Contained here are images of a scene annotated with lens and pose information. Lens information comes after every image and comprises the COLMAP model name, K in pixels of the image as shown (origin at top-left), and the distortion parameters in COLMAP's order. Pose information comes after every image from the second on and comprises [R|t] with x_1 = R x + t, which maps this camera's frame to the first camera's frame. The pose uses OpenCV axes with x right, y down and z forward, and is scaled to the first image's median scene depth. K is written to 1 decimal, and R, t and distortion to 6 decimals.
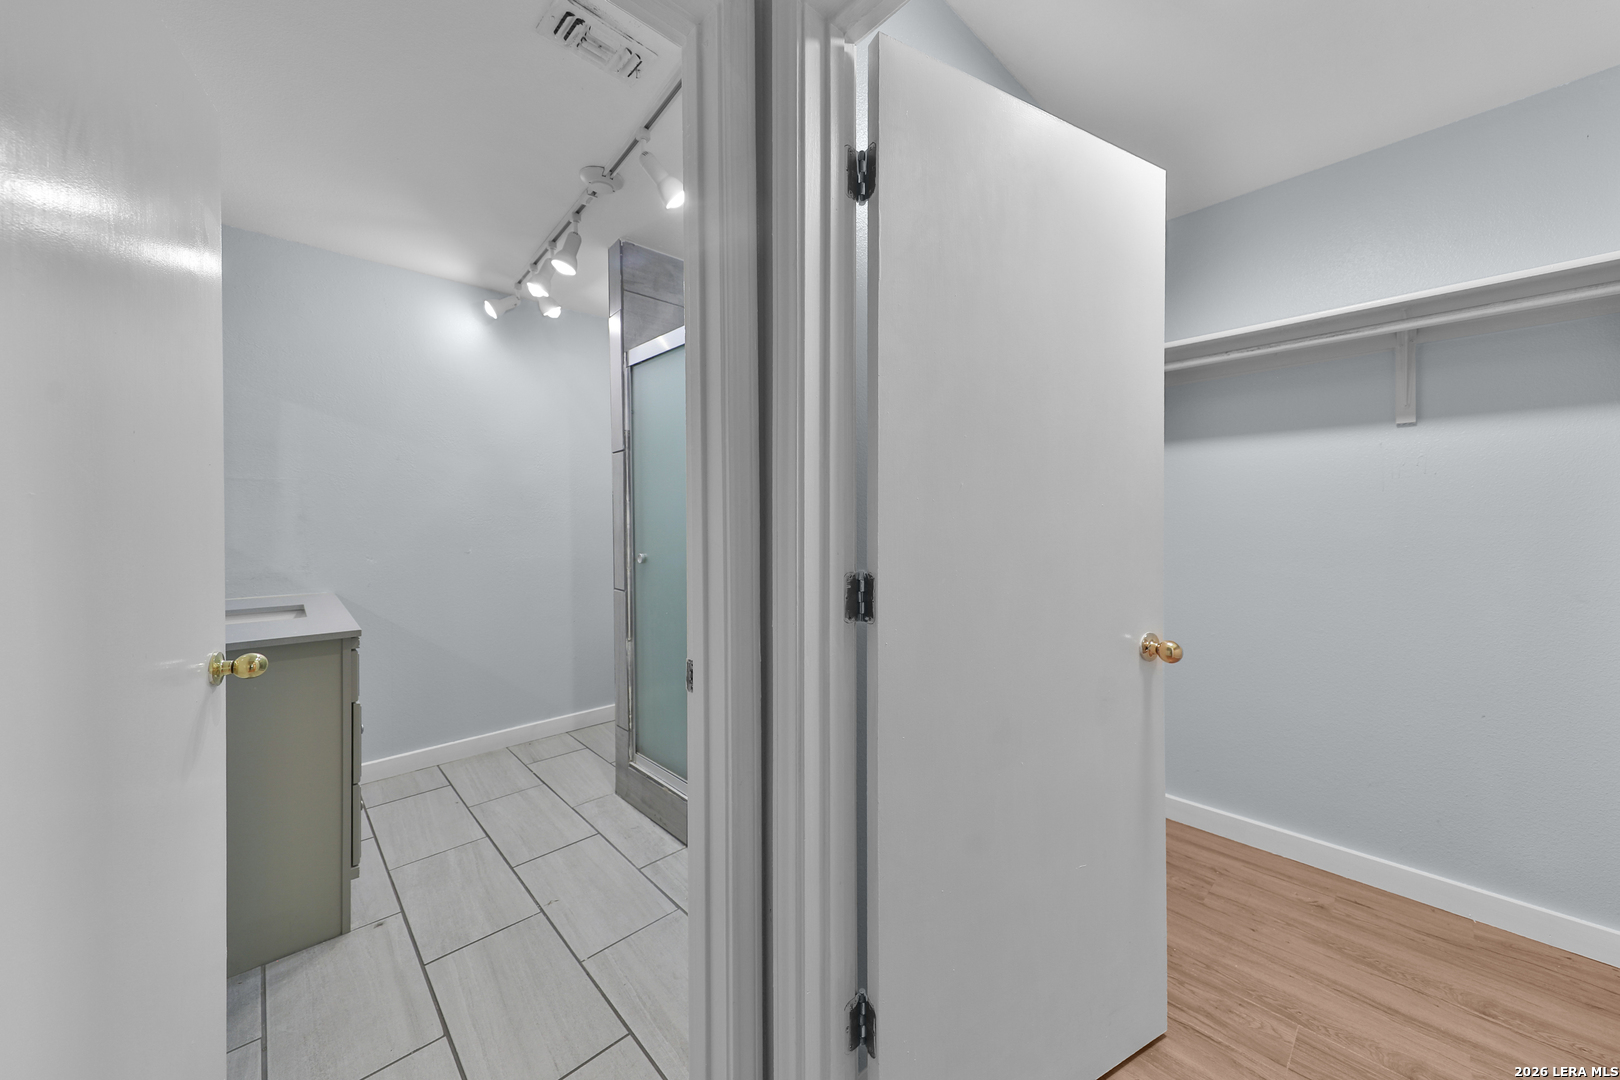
lens RADIAL K [[514.0, 0, 787.2], [0, 514.0, 516.3], [0, 0, 1]] dist [0.001659, -0.000050]
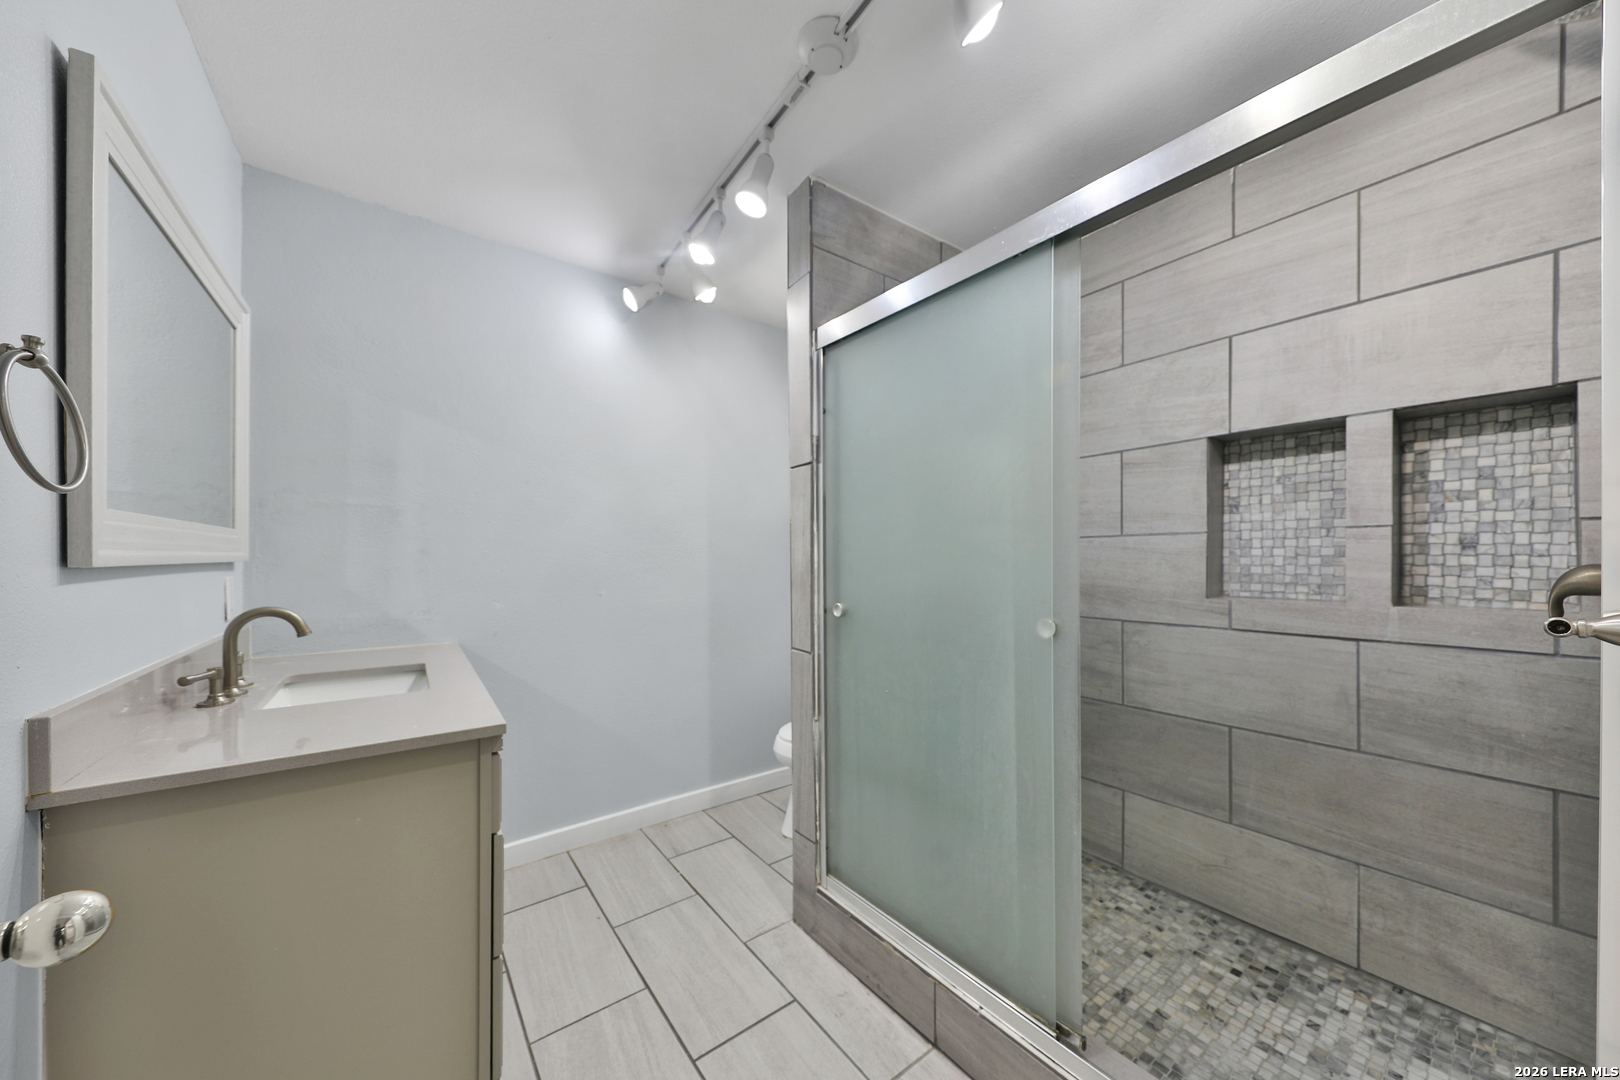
lens RADIAL K [[557.6, 0, 816.8], [0, 557.6, 554.7], [0, 0, 1]] dist [0.002100, -0.000183]
pose [[0.990012, 0.005903, -0.140857, -0.196657], [-0.005958, 0.999982, 0.000025, 0.003341], [0.140854, 0.000814, 0.990030, 0.206789]]
